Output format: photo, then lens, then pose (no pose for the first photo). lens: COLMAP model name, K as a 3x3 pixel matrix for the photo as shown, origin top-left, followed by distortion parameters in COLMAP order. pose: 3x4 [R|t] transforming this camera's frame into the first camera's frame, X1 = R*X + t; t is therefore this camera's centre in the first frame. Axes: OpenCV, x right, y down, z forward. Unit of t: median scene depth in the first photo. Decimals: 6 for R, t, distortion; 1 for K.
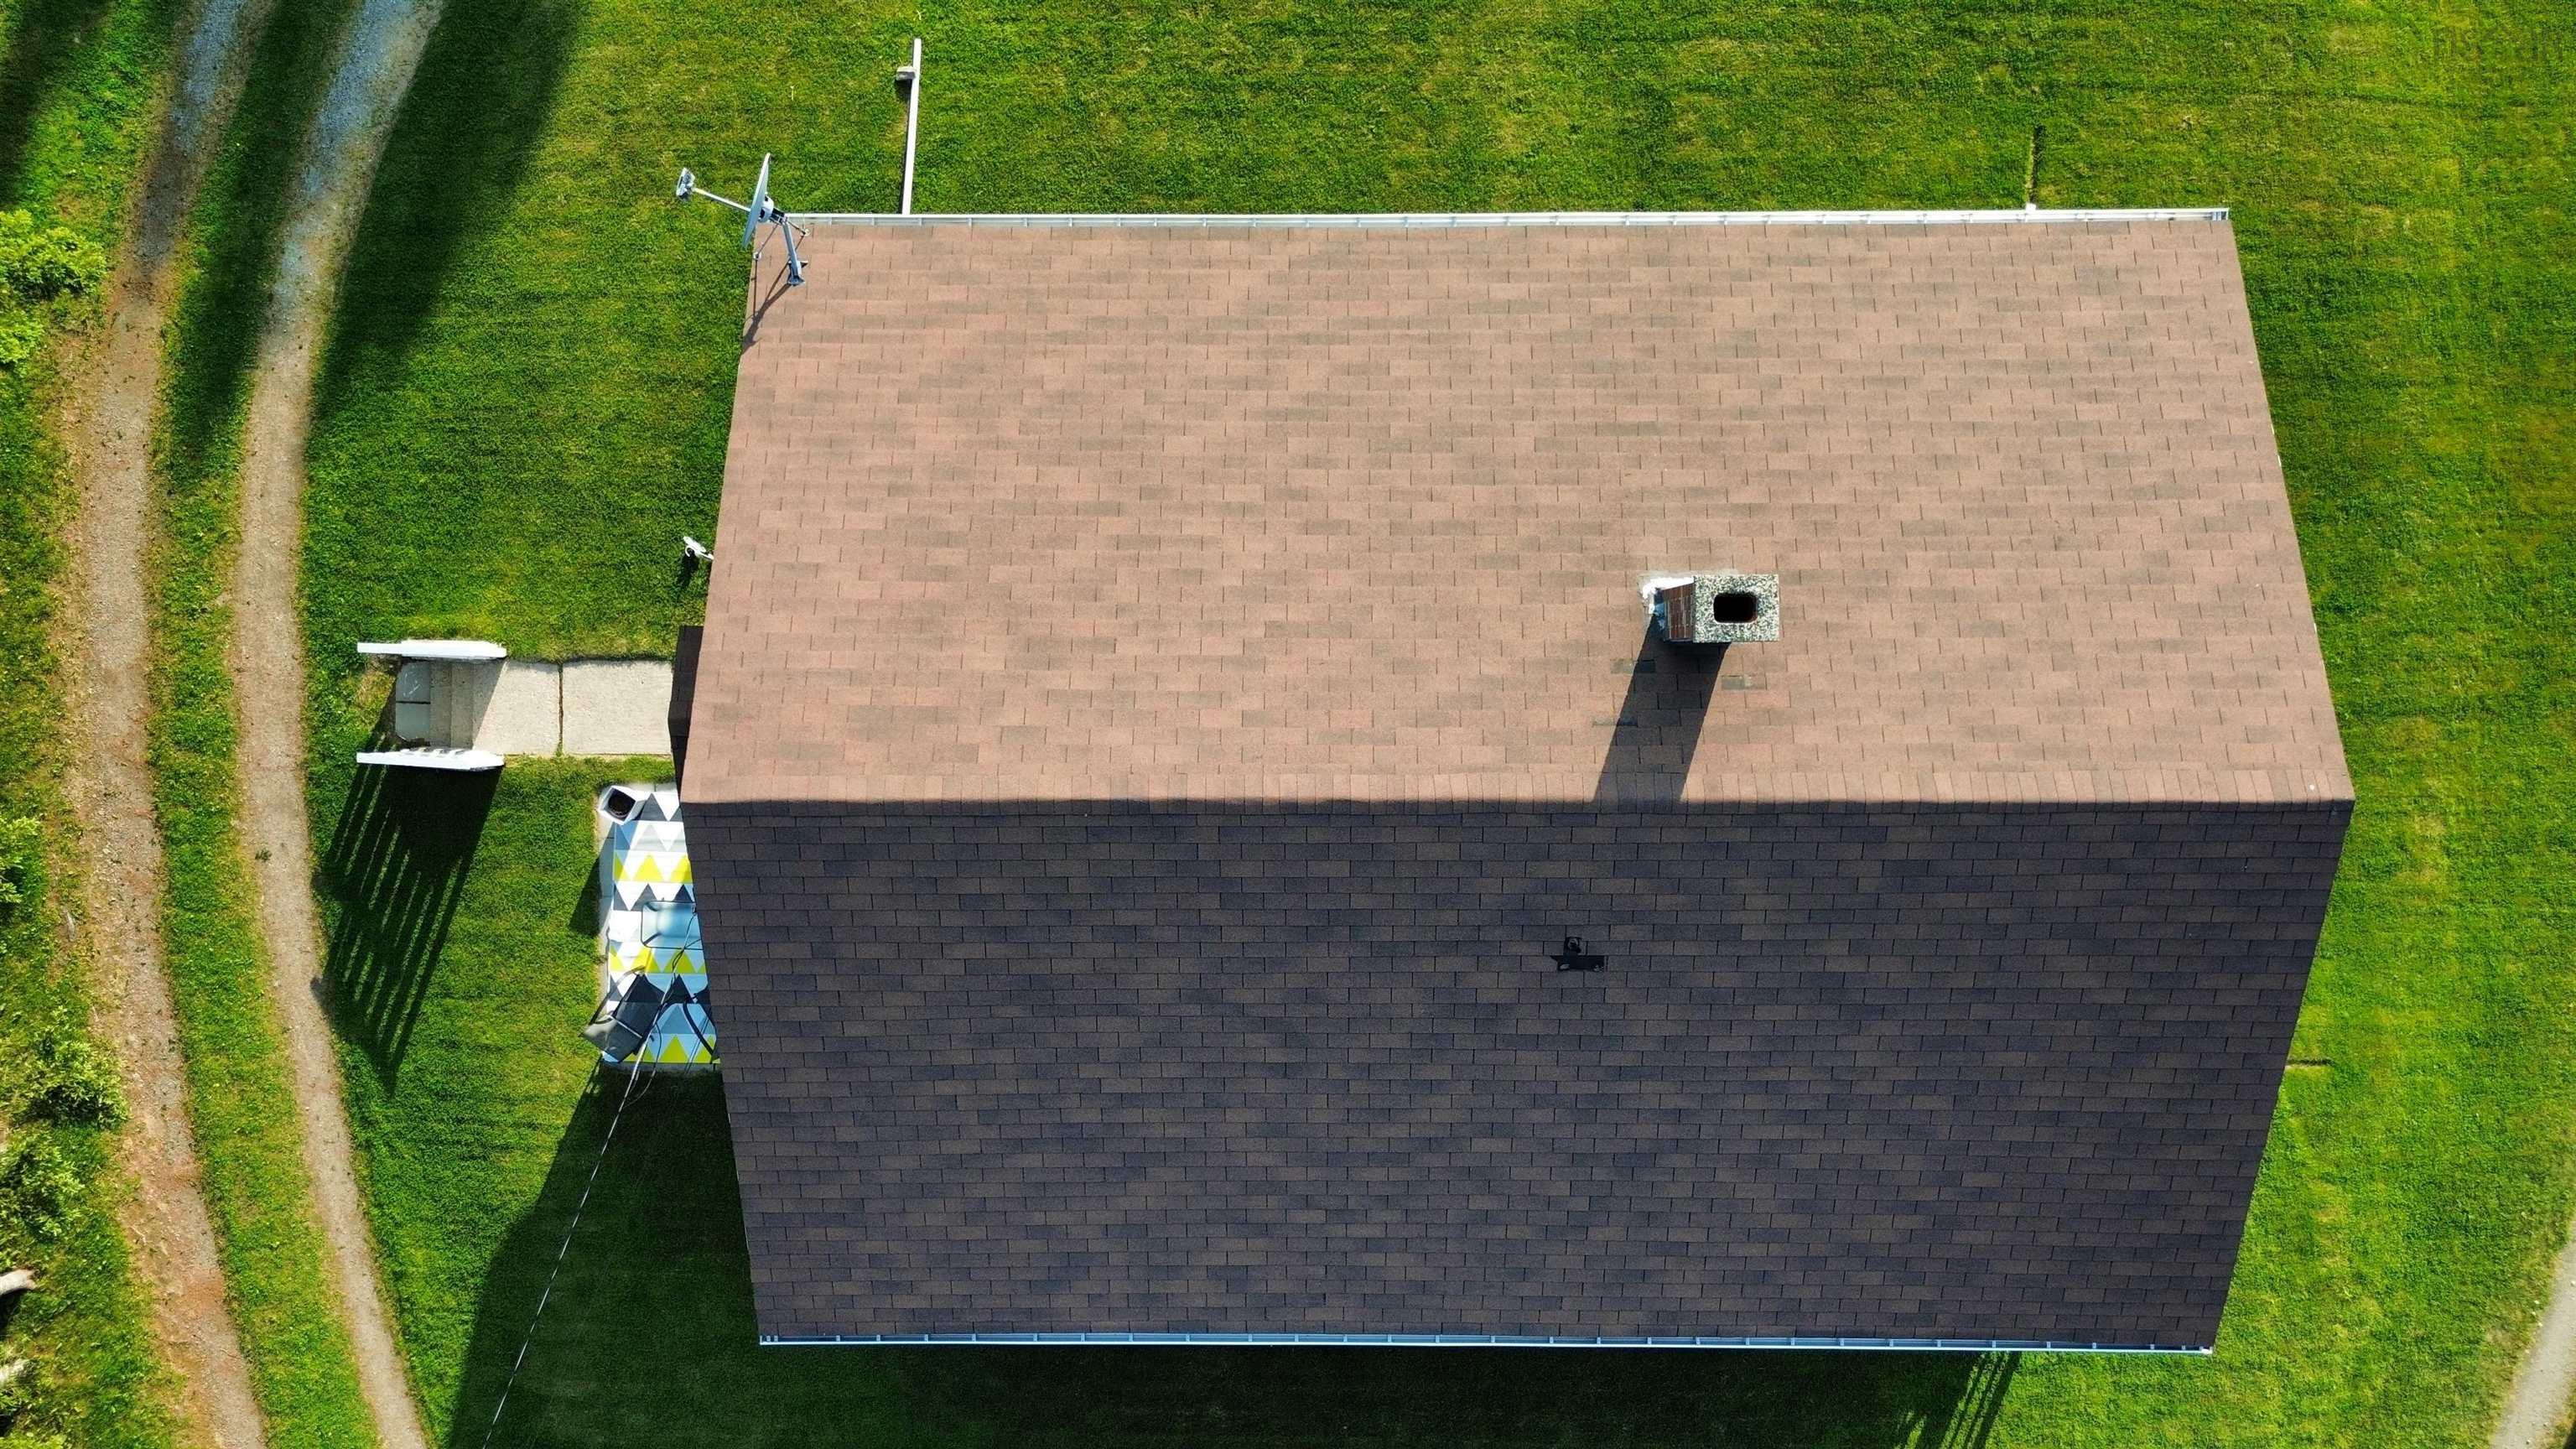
lens RADIAL K [[1835.5, 0, 1238.8], [0, 1835.5, 722.3], [0, 0, 1]] dist [0.036051, -0.030551]
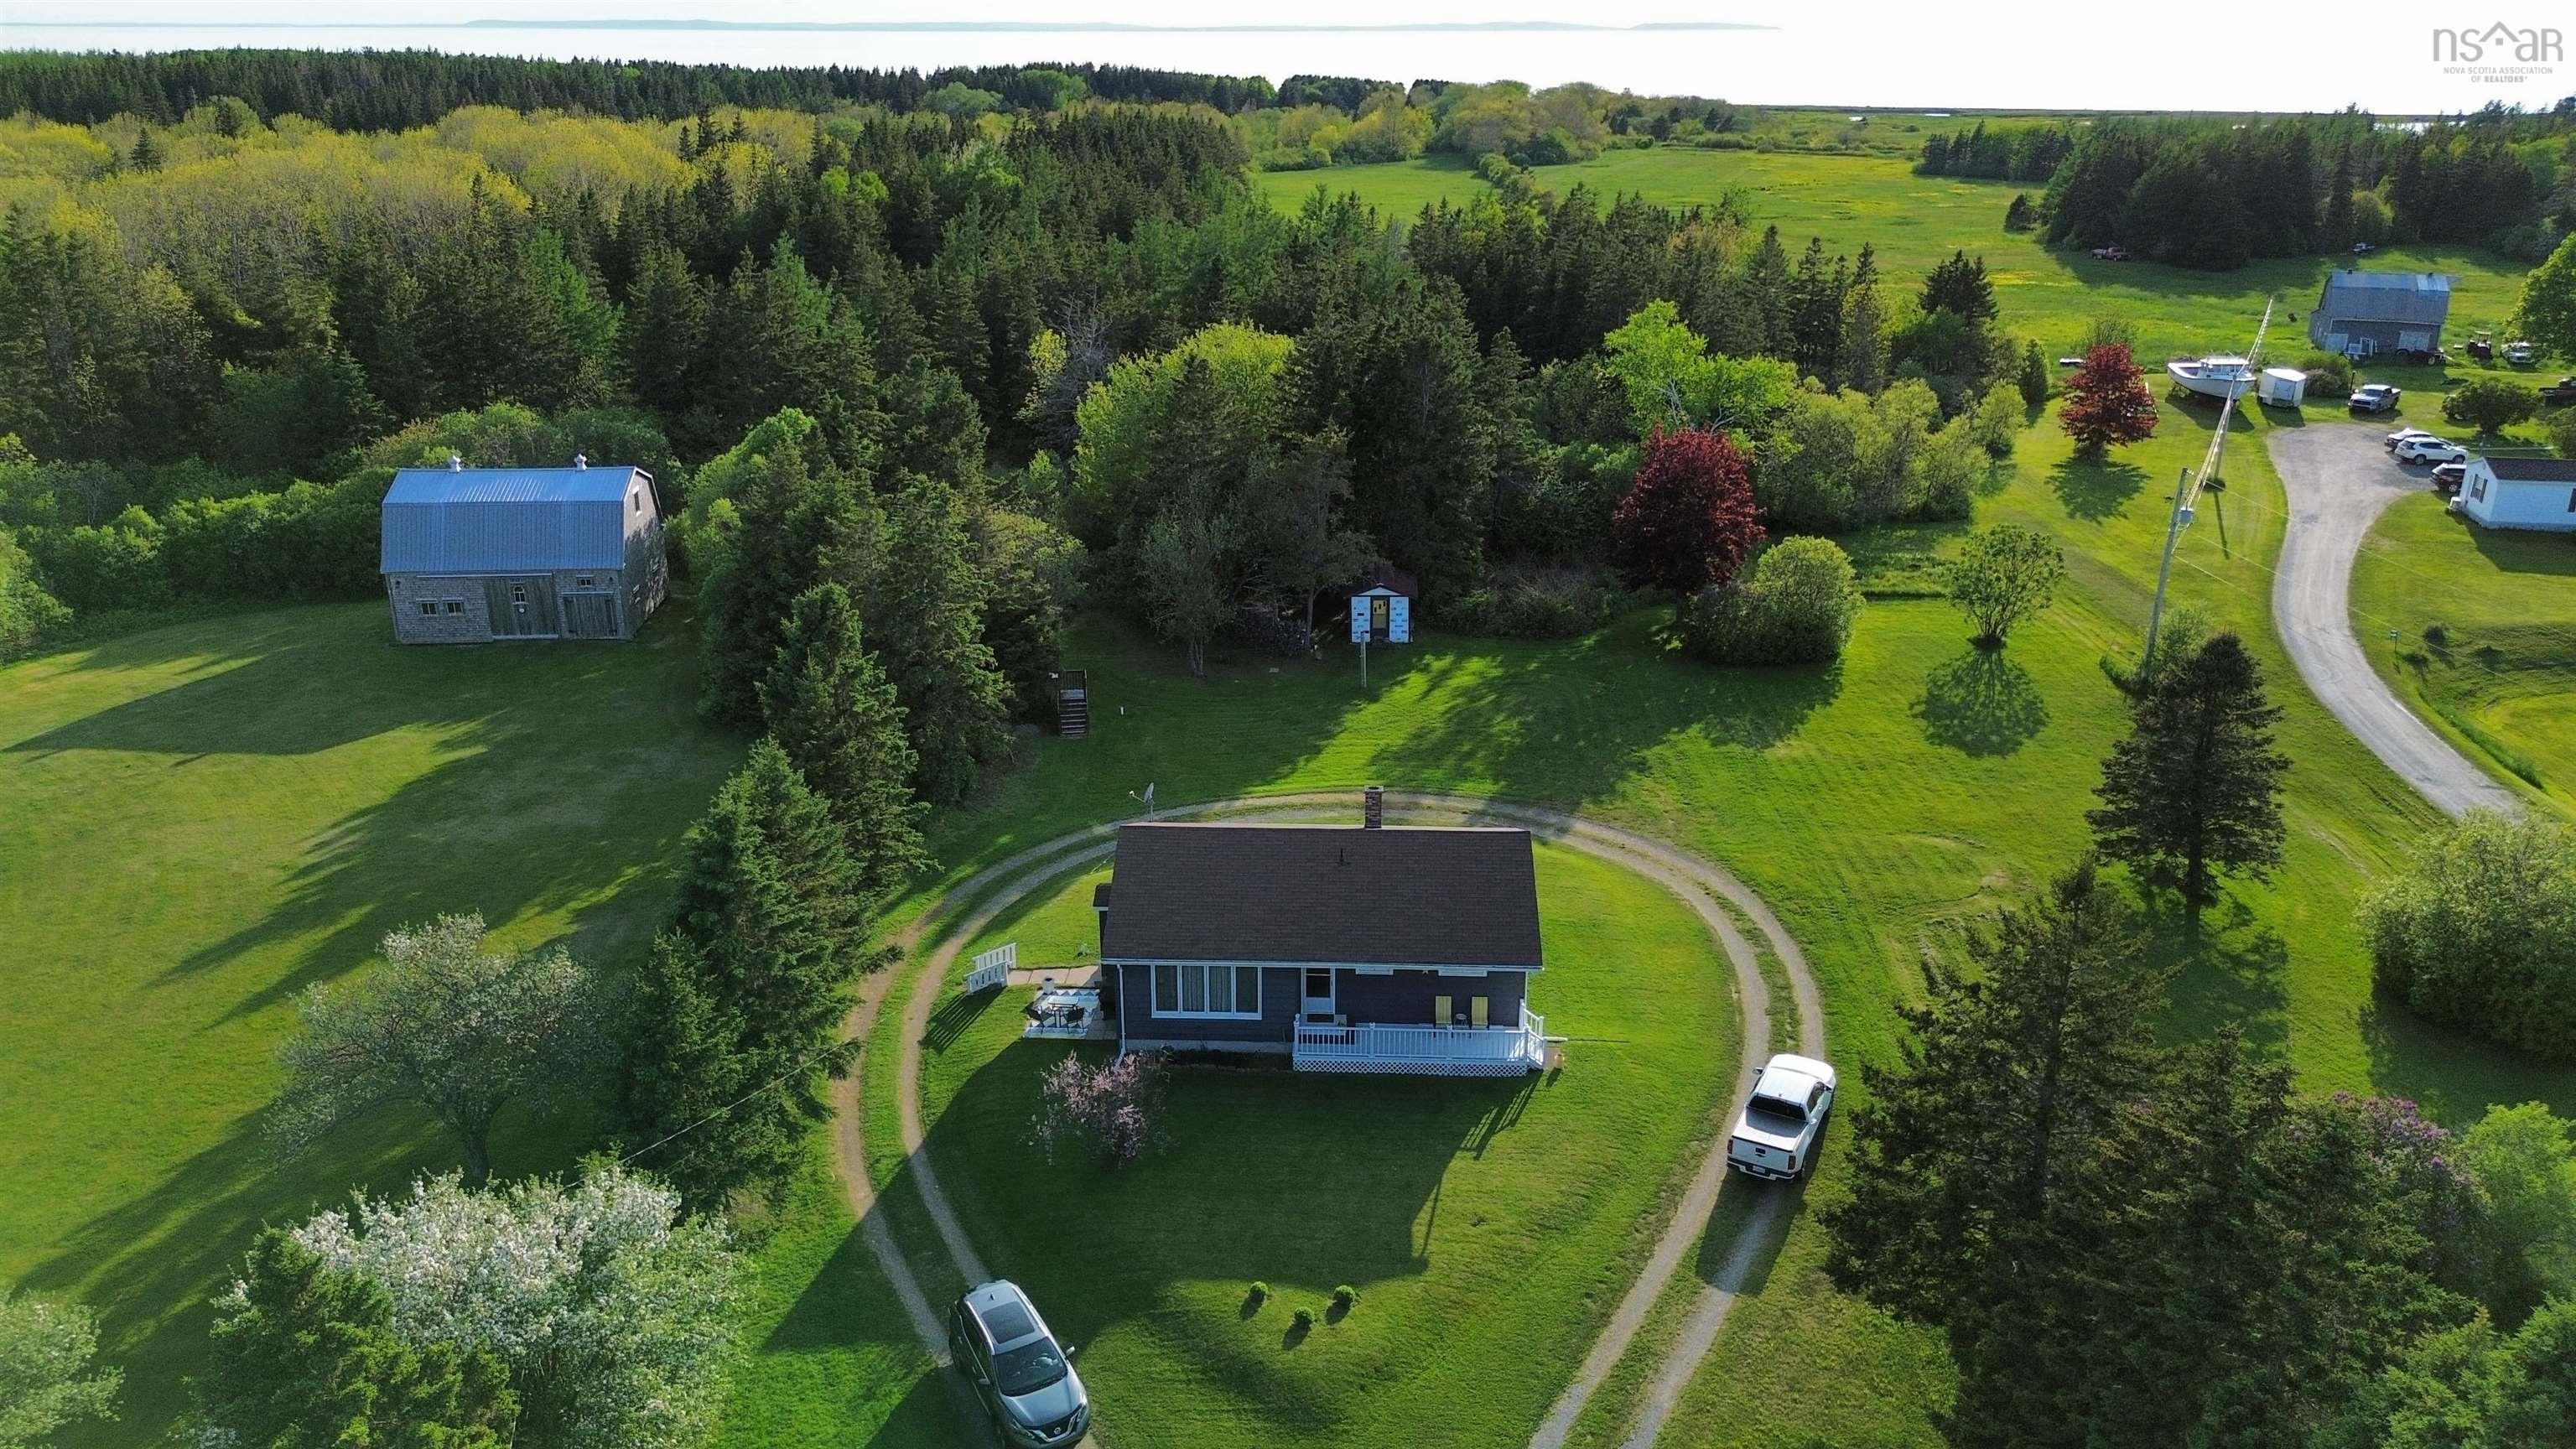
lens RADIAL K [[1835.5, 0, 1276.7], [0, 1835.5, 721.0], [0, 0, 1]] dist [0.036051, -0.030551]
pose [[0.998845, 0.035276, -0.032635, 0.148746], [-0.042500, 0.331433, -0.942521, 3.382036], [-0.022432, 0.942819, 0.332549, -0.503551]]
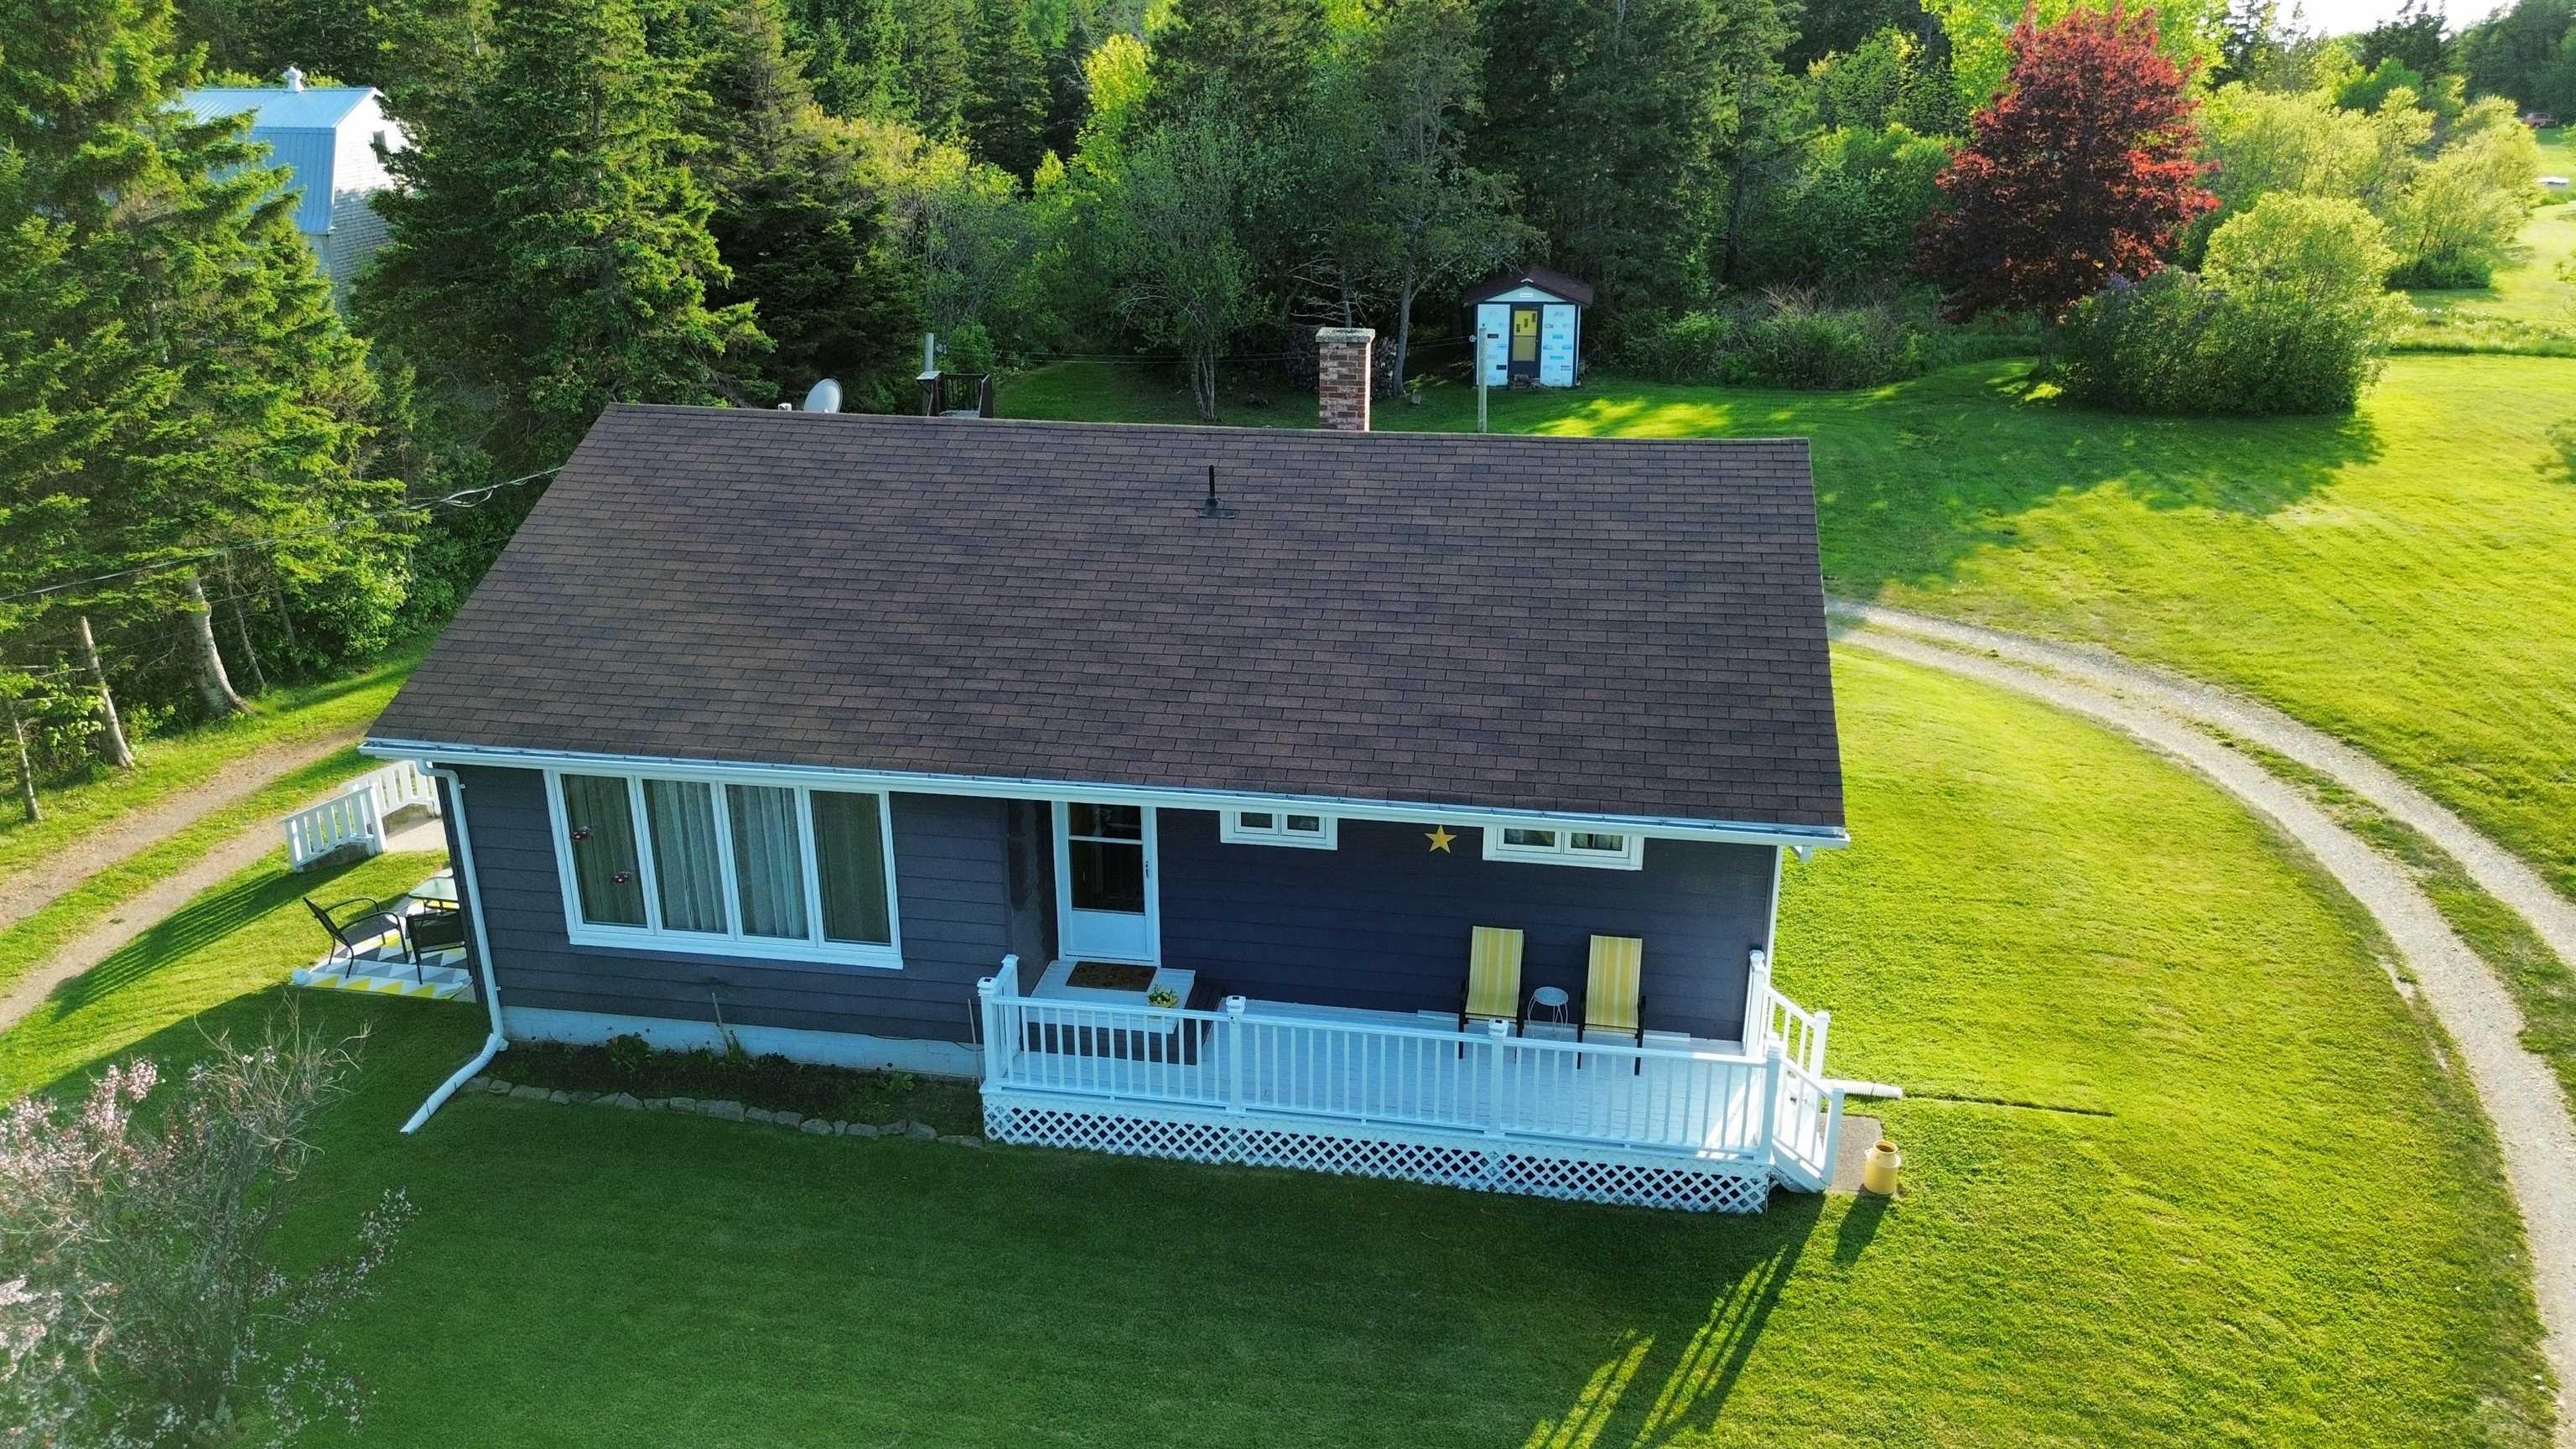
lens RADIAL K [[1835.5, 0, 1279.6], [0, 1835.5, 724.4], [0, 0, 1]] dist [0.036051, -0.030551]
pose [[0.986080, 0.078280, -0.146689, 0.392495], [-0.164543, 0.332666, -0.928579, 1.229765], [-0.023891, 0.939790, 0.340916, 0.669056]]
